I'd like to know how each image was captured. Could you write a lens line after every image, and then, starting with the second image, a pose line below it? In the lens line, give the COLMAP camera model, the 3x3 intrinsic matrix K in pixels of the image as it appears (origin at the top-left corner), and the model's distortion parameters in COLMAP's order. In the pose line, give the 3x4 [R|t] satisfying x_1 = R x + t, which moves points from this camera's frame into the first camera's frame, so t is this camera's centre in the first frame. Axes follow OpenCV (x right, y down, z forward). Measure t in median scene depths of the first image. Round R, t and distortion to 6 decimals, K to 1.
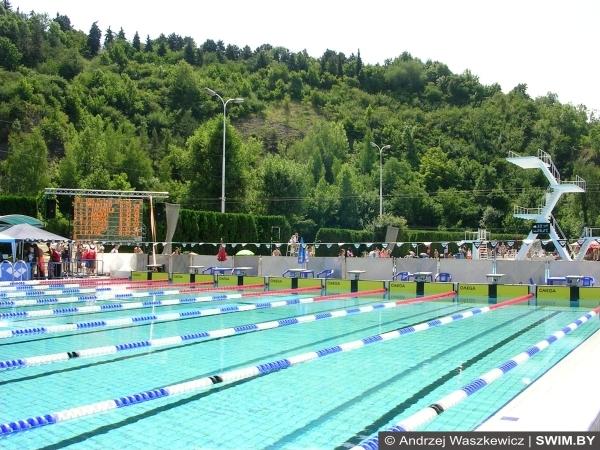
lens RADIAL K [[664.6, 0, 316.9], [0, 664.6, 223.5], [0, 0, 1]] dist [-0.195092, 0.083257]
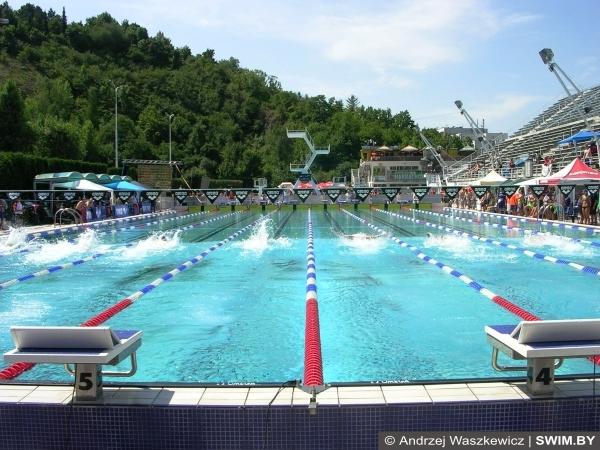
lens RADIAL K [[664.6, 0, 316.9], [0, 664.6, 223.5], [0, 0, 1]] dist [-0.195092, 0.083257]
pose [[0.851535, -0.045161, 0.522348, -0.157307], [-0.000003, 0.996283, 0.086141, -0.006625], [-0.524297, -0.073354, 0.848370, -0.126154]]
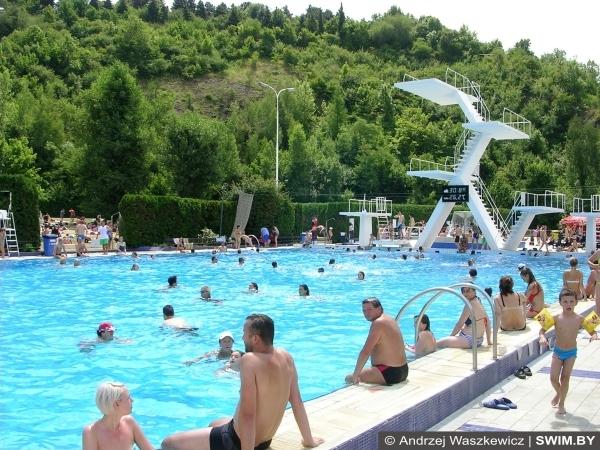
lens RADIAL K [[664.6, 0, 316.9], [0, 664.6, 223.5], [0, 0, 1]] dist [-0.195092, 0.083257]
pose [[0.998994, 0.001390, -0.044827, 0.079380], [0.000182, 0.999386, 0.035045, 0.004677], [0.044848, -0.035017, 0.998380, 0.112322]]
